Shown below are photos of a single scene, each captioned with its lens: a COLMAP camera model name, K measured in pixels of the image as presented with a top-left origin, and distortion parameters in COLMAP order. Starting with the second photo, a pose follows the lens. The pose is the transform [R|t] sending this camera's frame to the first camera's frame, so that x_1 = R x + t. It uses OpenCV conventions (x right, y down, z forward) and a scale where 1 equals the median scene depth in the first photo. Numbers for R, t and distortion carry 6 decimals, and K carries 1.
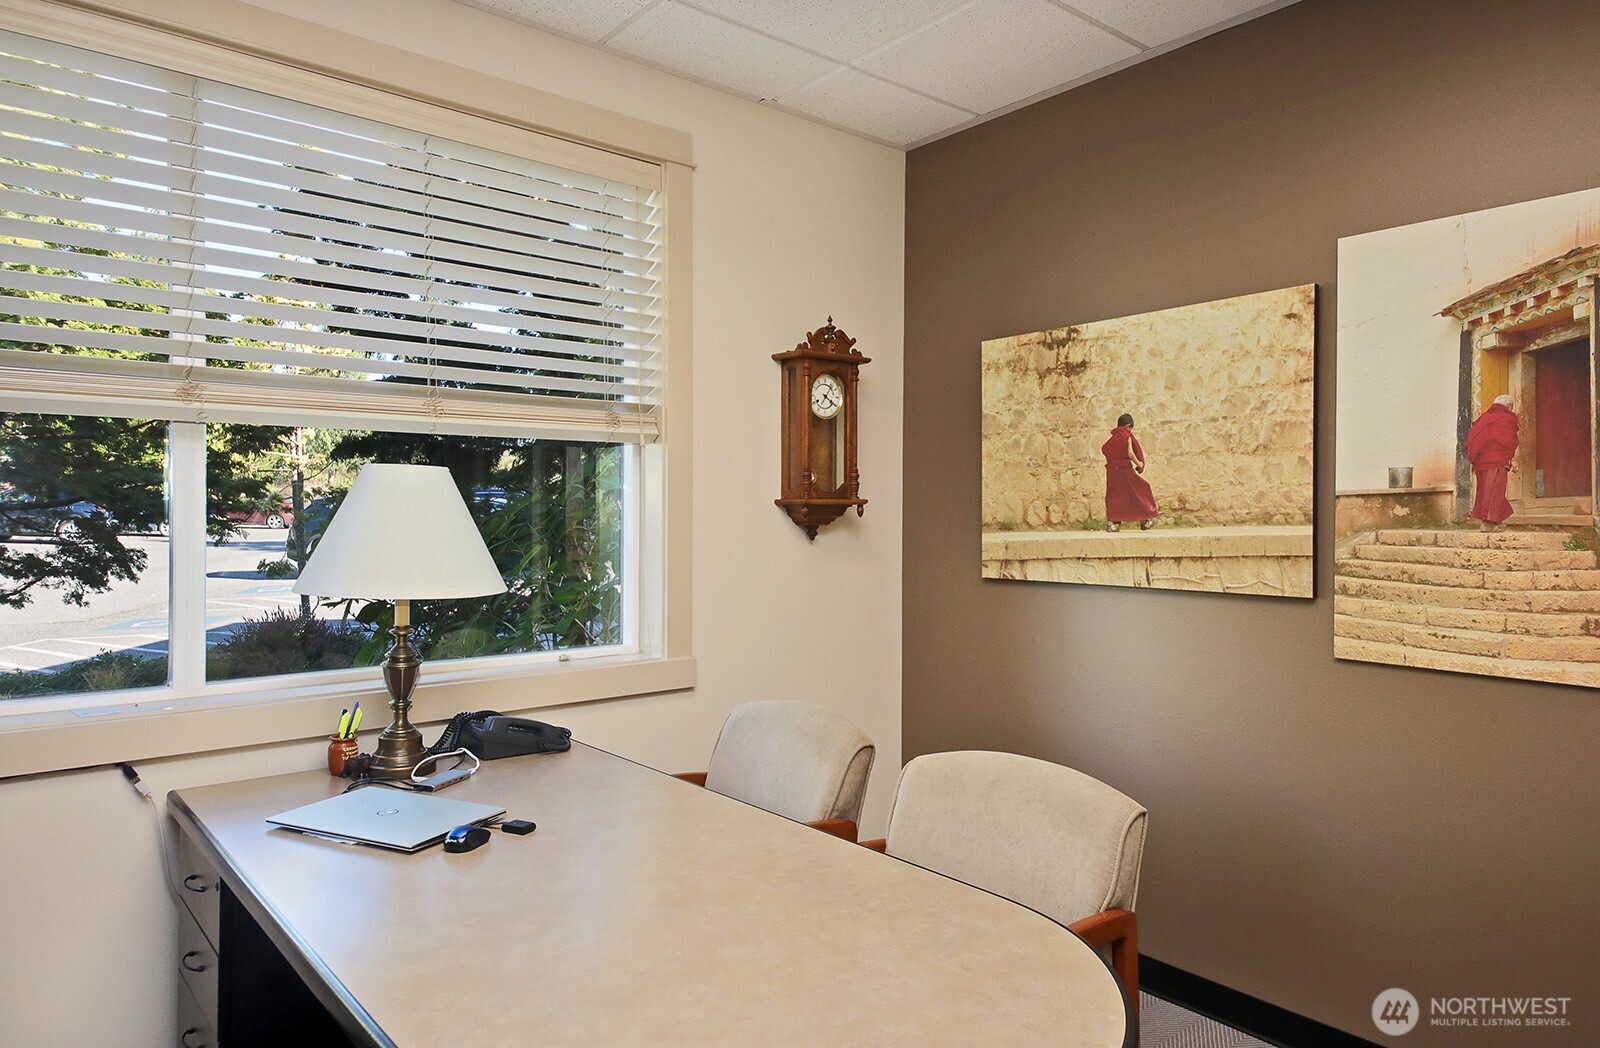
lens RADIAL K [[1012.8, 0, 800.0], [0, 1012.8, 524.0], [0, 0, 1]] dist [0.061079, -0.000684]
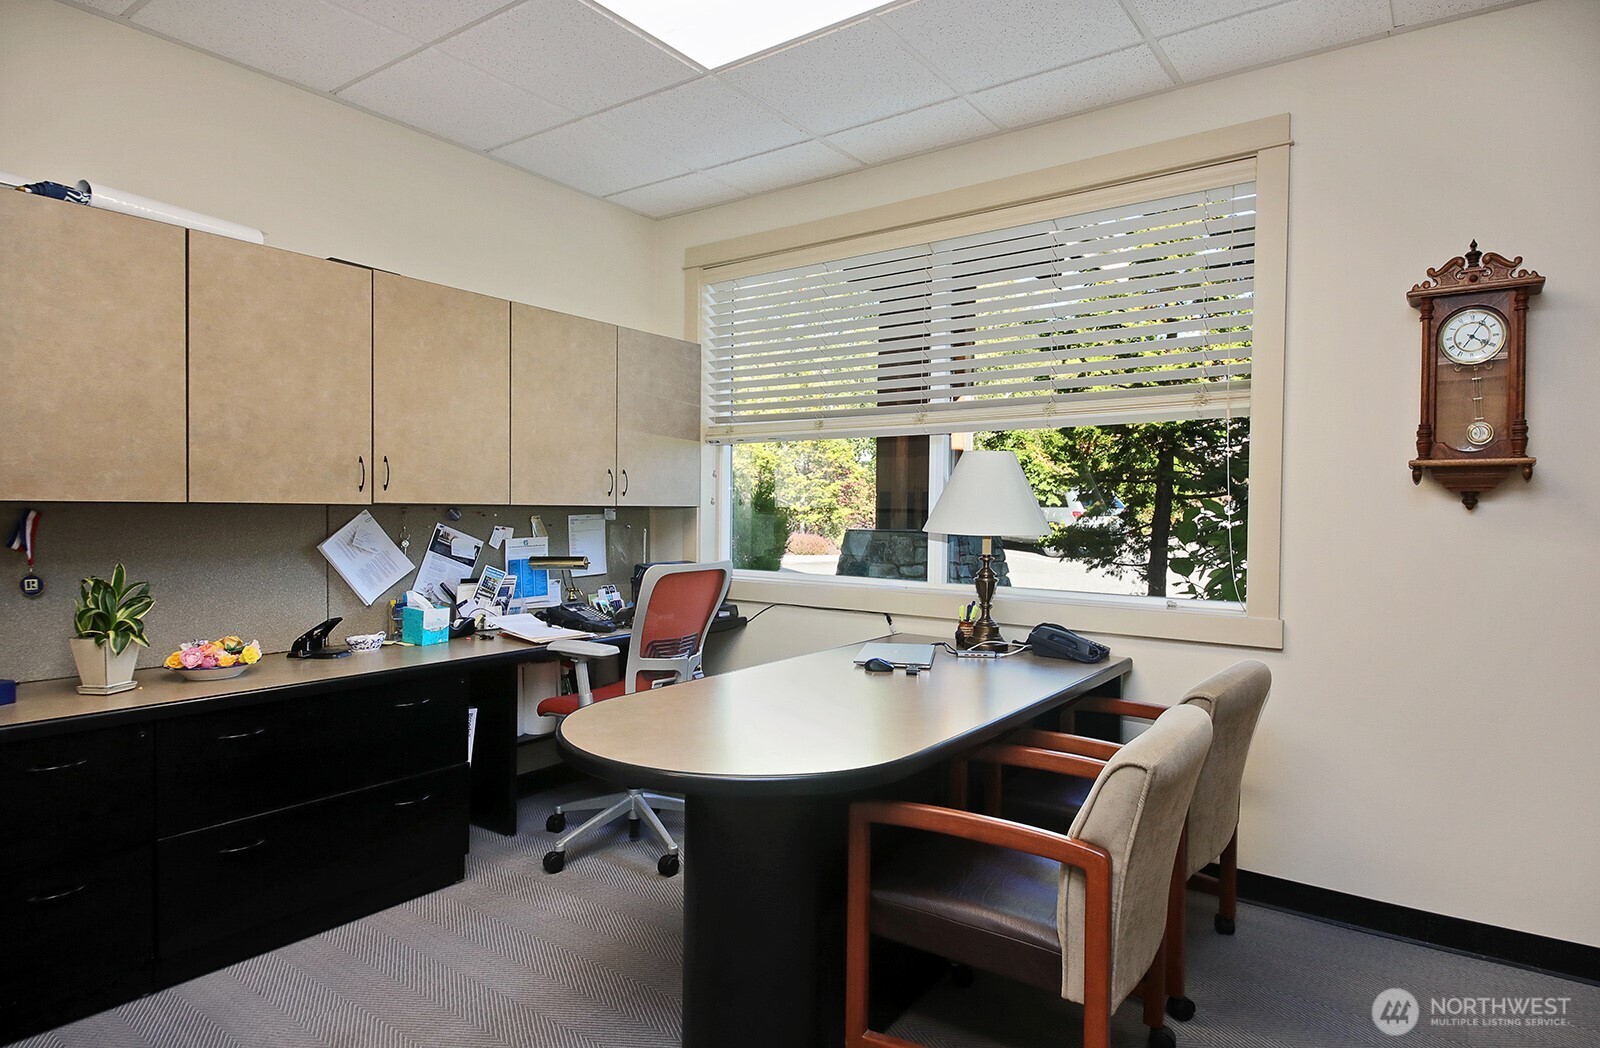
lens RADIAL K [[902.8, 0, 800.0], [0, 902.8, 524.0], [0, 0, 1]] dist [0.000367, 0.000201]
pose [[0.237672, 0.014663, -0.971235, 0.667813], [-0.013881, 0.999835, 0.011698, 0.030760], [0.971246, 0.010702, 0.237837, 0.303453]]
